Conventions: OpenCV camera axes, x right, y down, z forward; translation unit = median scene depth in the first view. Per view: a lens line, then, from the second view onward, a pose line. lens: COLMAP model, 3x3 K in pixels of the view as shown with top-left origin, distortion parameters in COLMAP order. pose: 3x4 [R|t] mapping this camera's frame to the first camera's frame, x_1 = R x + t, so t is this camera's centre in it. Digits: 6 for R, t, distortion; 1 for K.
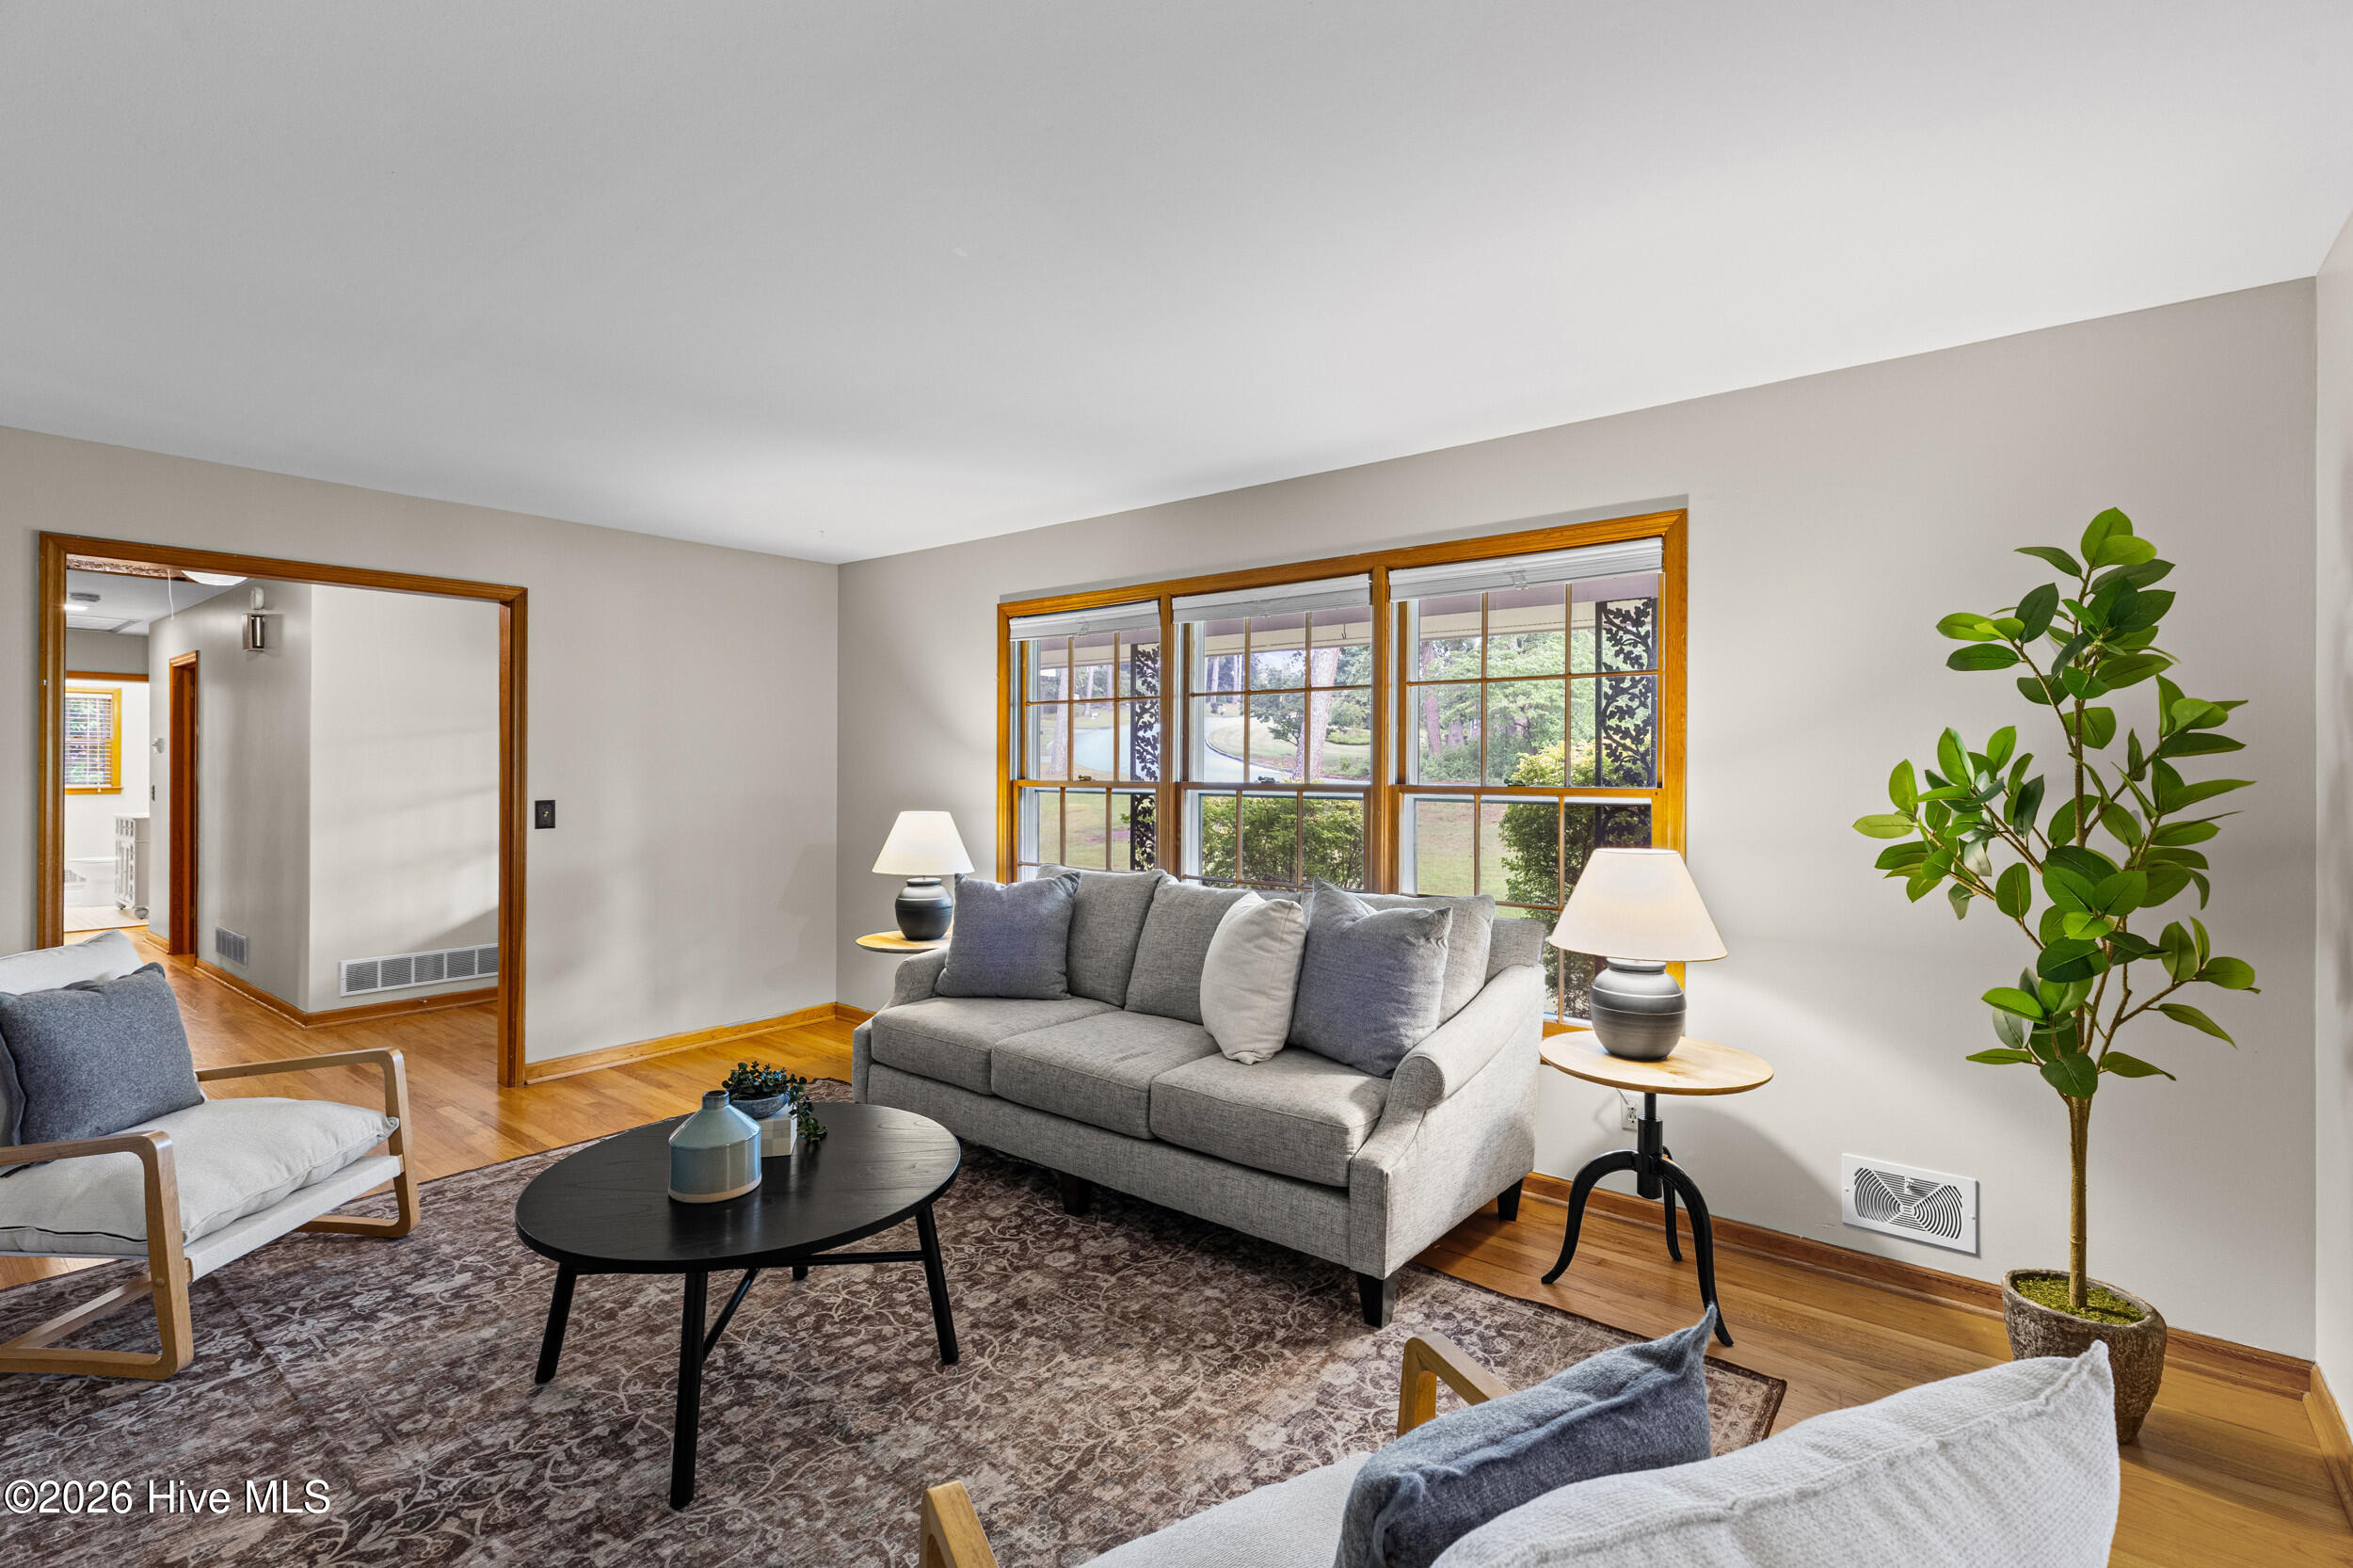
lens RADIAL K [[1072.1, 0, 1185.3], [0, 1072.1, 776.4], [0, 0, 1]] dist [0.001350, 0.000585]
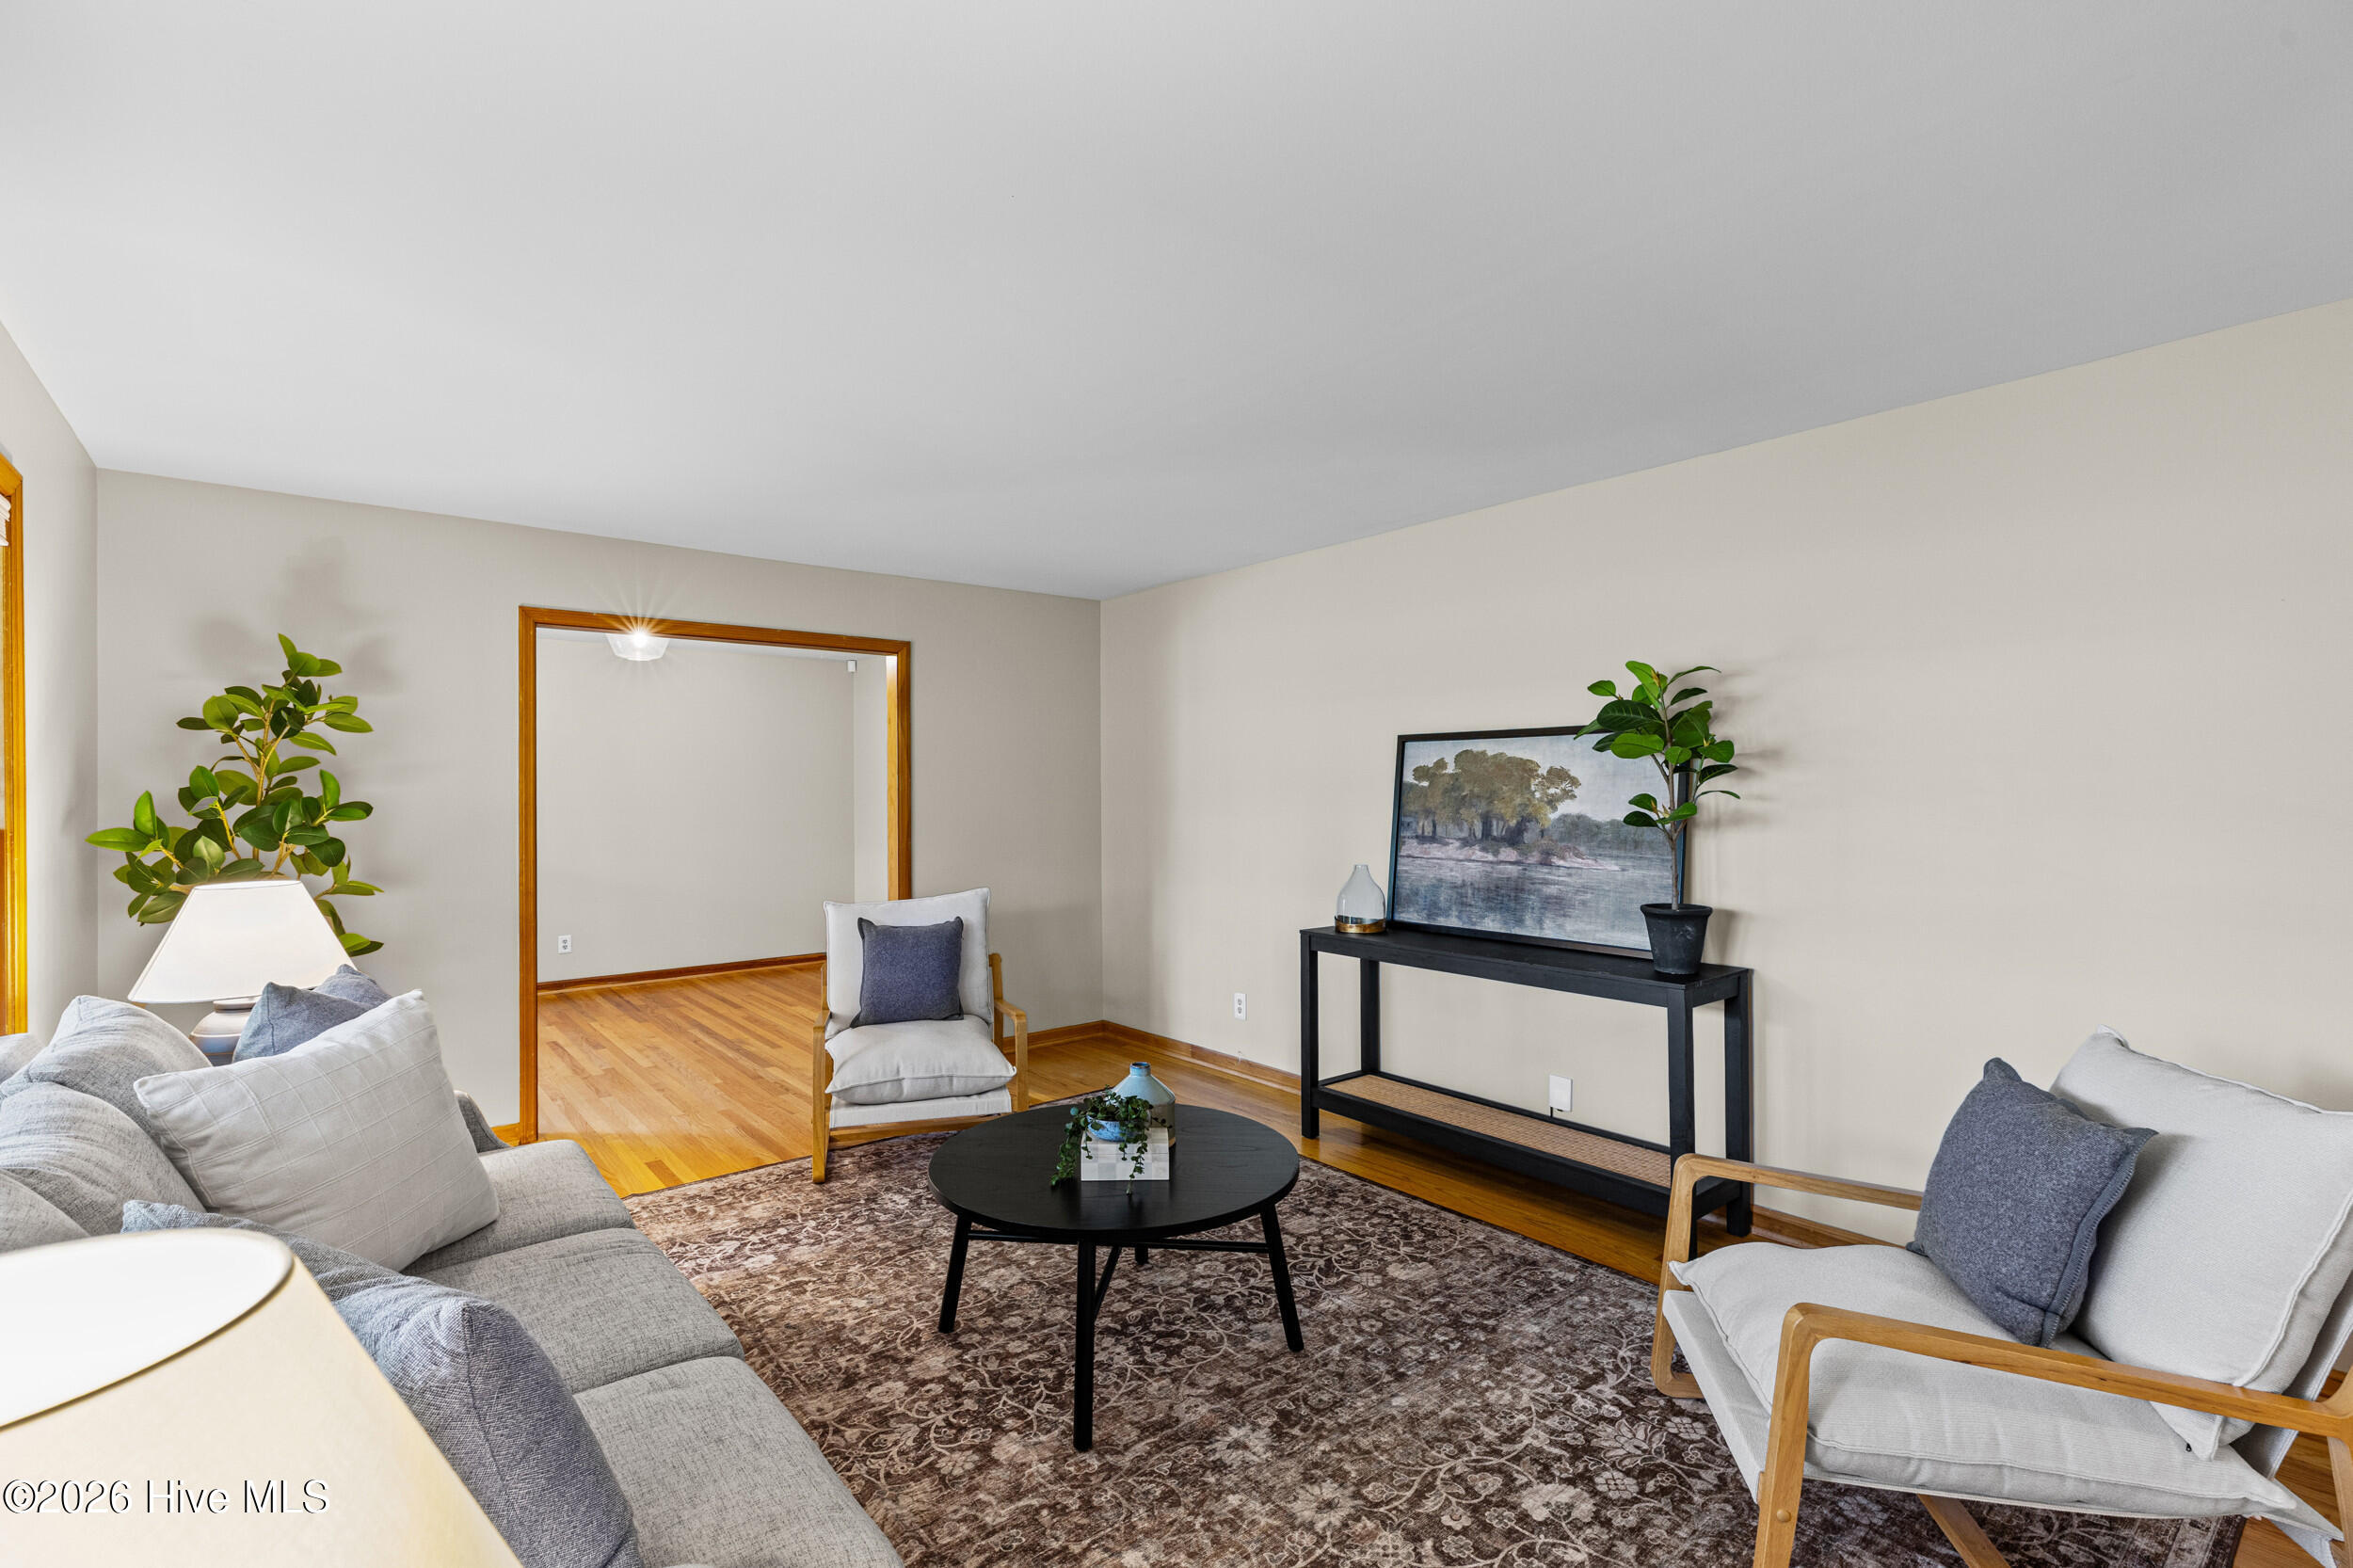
lens RADIAL K [[1060.1, 0, 1176.5], [0, 1060.1, 784.0], [0, 0, 1]] dist [0.004463, -0.000218]
pose [[-0.977191, 0.004620, 0.212313, -0.593806], [0.006464, 0.999947, 0.007992, -0.022315], [-0.212265, 0.009183, -0.977169, 1.741902]]
